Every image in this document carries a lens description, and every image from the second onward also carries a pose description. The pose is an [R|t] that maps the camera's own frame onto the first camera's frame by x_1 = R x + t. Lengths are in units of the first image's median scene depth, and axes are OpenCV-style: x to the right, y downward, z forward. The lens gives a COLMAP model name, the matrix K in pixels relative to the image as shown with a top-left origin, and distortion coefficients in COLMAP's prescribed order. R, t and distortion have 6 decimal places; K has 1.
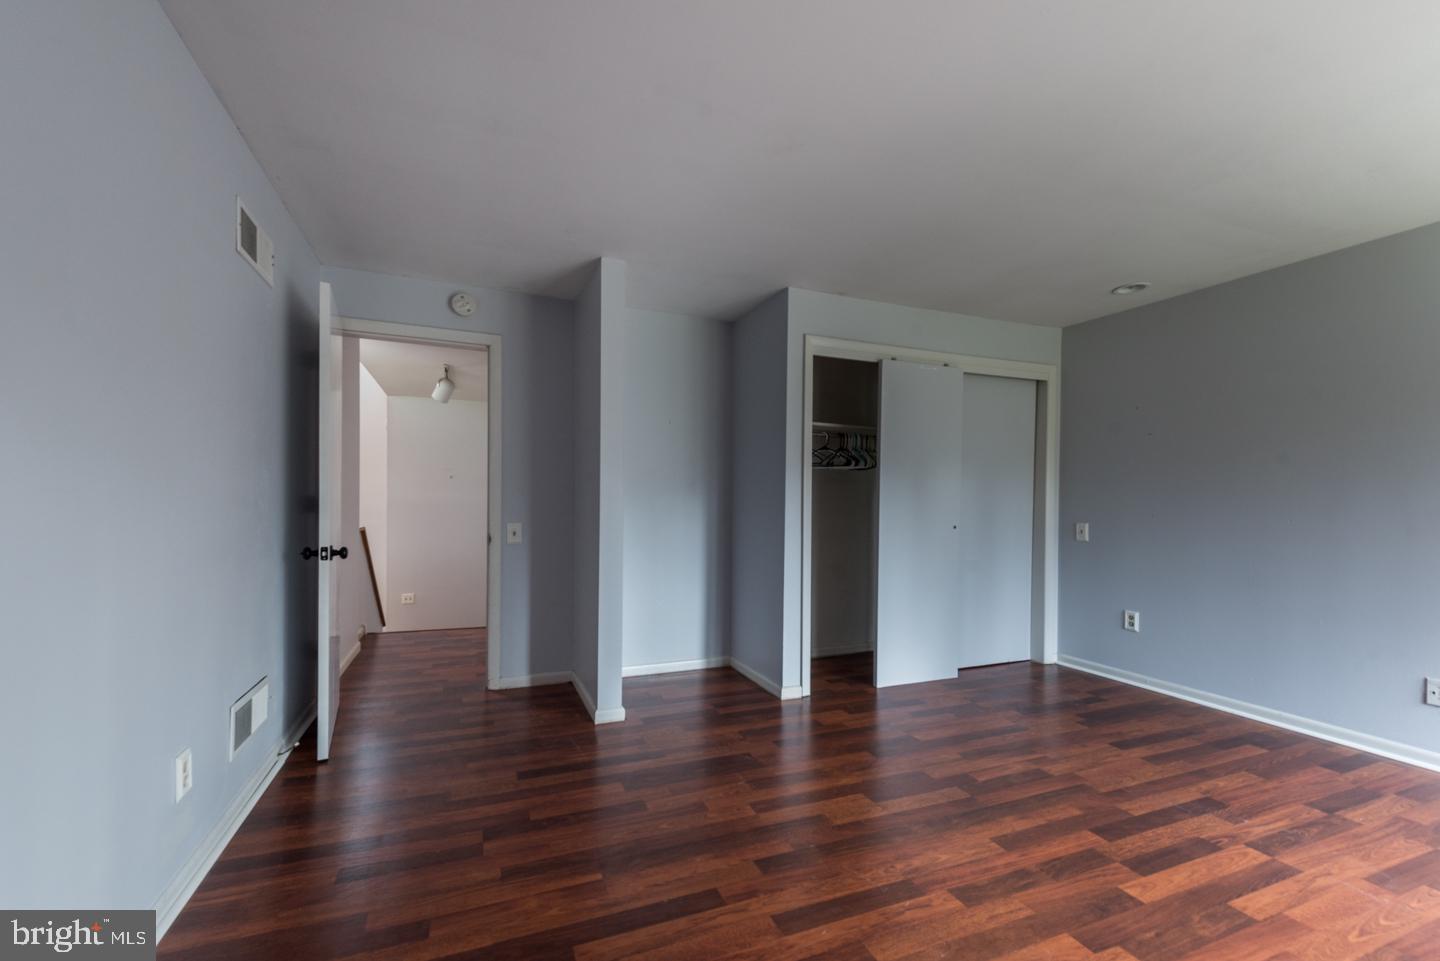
lens RADIAL K [[582.4, 0, 729.4], [0, 582.4, 490.1], [0, 0, 1]] dist [0.006092, 0.000016]
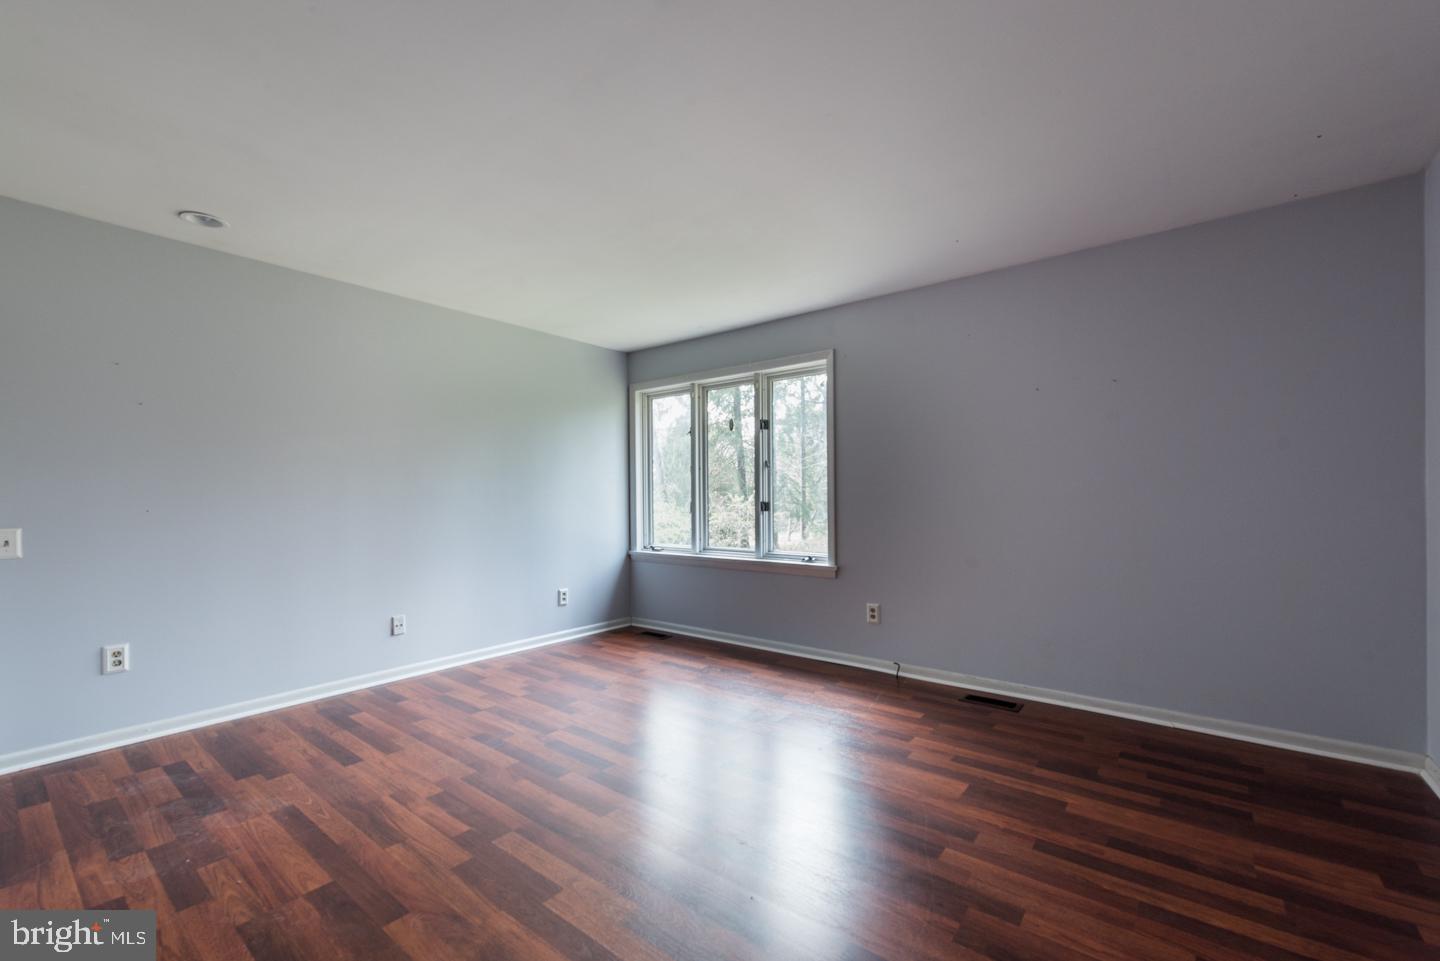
lens RADIAL K [[582.4, 0, 729.4], [0, 582.4, 490.1], [0, 0, 1]] dist [0.006092, 0.000016]
pose [[-0.465026, 0.000679, 0.885297, -0.398118], [-0.014645, 0.999857, -0.008460, 0.015396], [-0.885176, -0.016899, -0.464949, 0.888425]]
